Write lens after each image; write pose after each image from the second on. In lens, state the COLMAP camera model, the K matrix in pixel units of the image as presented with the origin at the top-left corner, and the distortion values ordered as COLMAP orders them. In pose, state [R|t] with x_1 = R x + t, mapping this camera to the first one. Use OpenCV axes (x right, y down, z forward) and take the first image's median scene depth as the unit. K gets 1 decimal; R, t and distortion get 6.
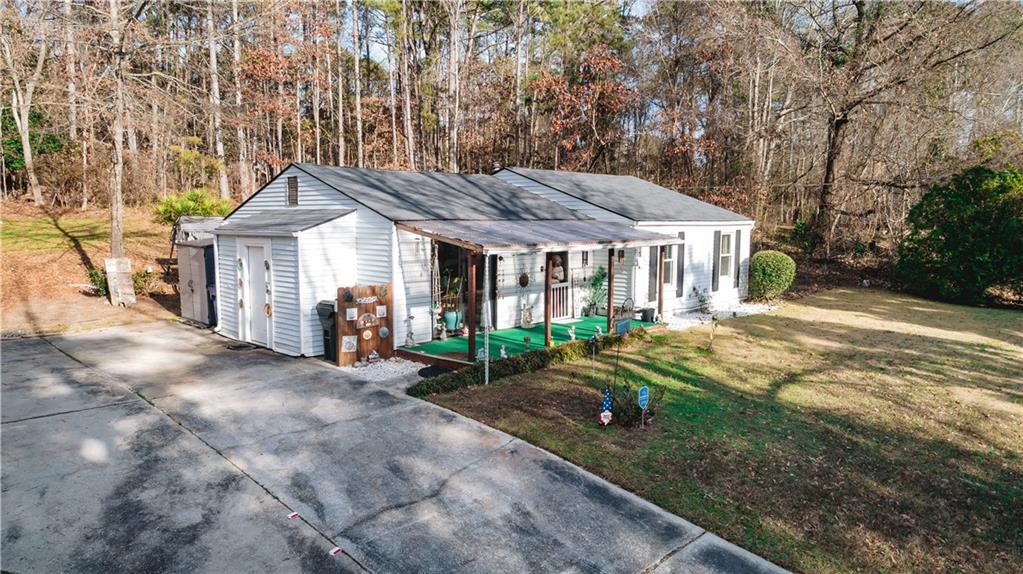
lens RADIAL K [[668.2, 0, 511.5], [0, 668.2, 287.0], [0, 0, 1]] dist [-0.000056, -0.002454]
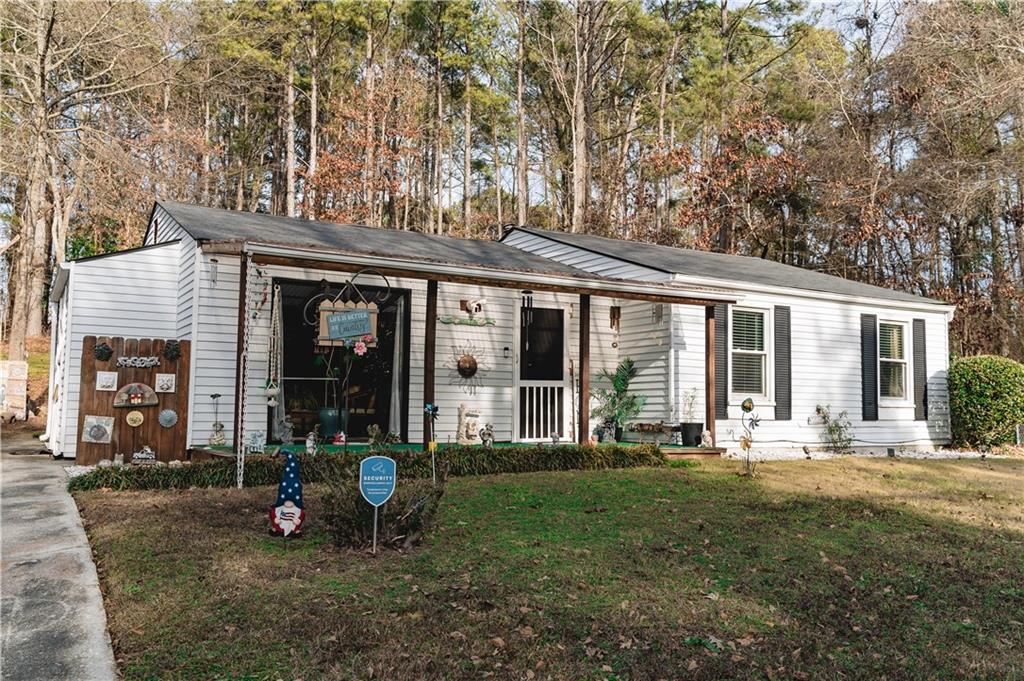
lens RADIAL K [[853.4, 0, 512.0], [0, 853.4, 340.5], [0, 0, 1]] dist [0.000052, -0.000109]
pose [[0.959944, -0.011836, -0.279943, 0.318125], [-0.041418, 0.982137, -0.183553, 0.124171], [0.277115, 0.187795, 0.942306, 0.330828]]
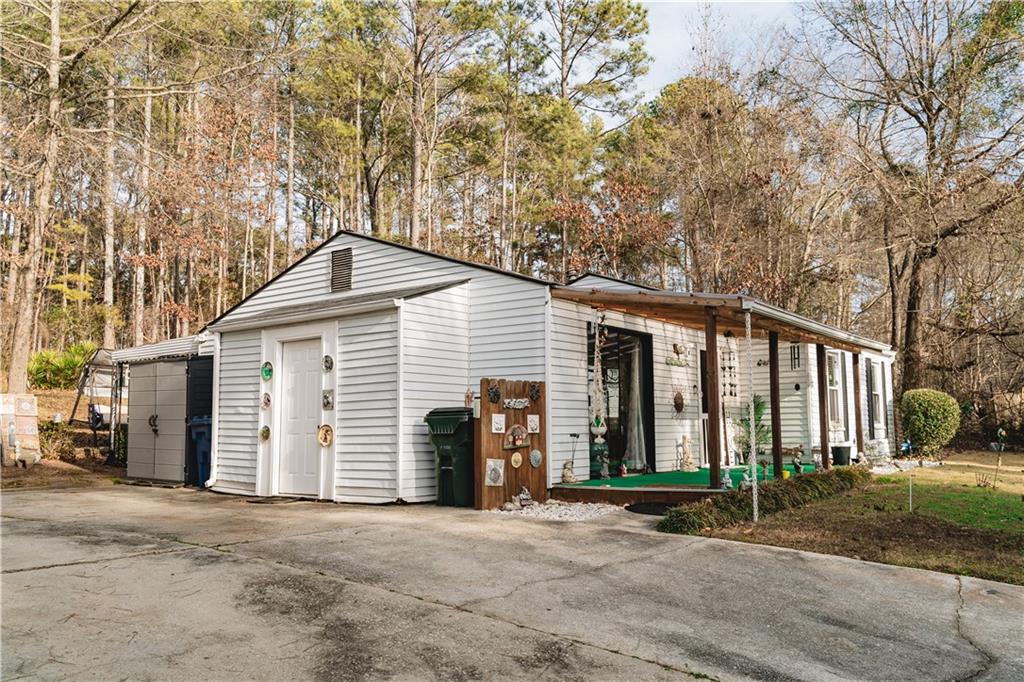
lens RADIAL K [[803.6, 0, 512.0], [0, 803.6, 341.0], [0, 0, 1]] dist [0.002449, 0.000711]
pose [[0.991747, 0.004092, 0.128148, -0.300832], [0.023267, 0.977152, -0.211266, 0.115137], [-0.126085, 0.212504, 0.968992, 0.245952]]
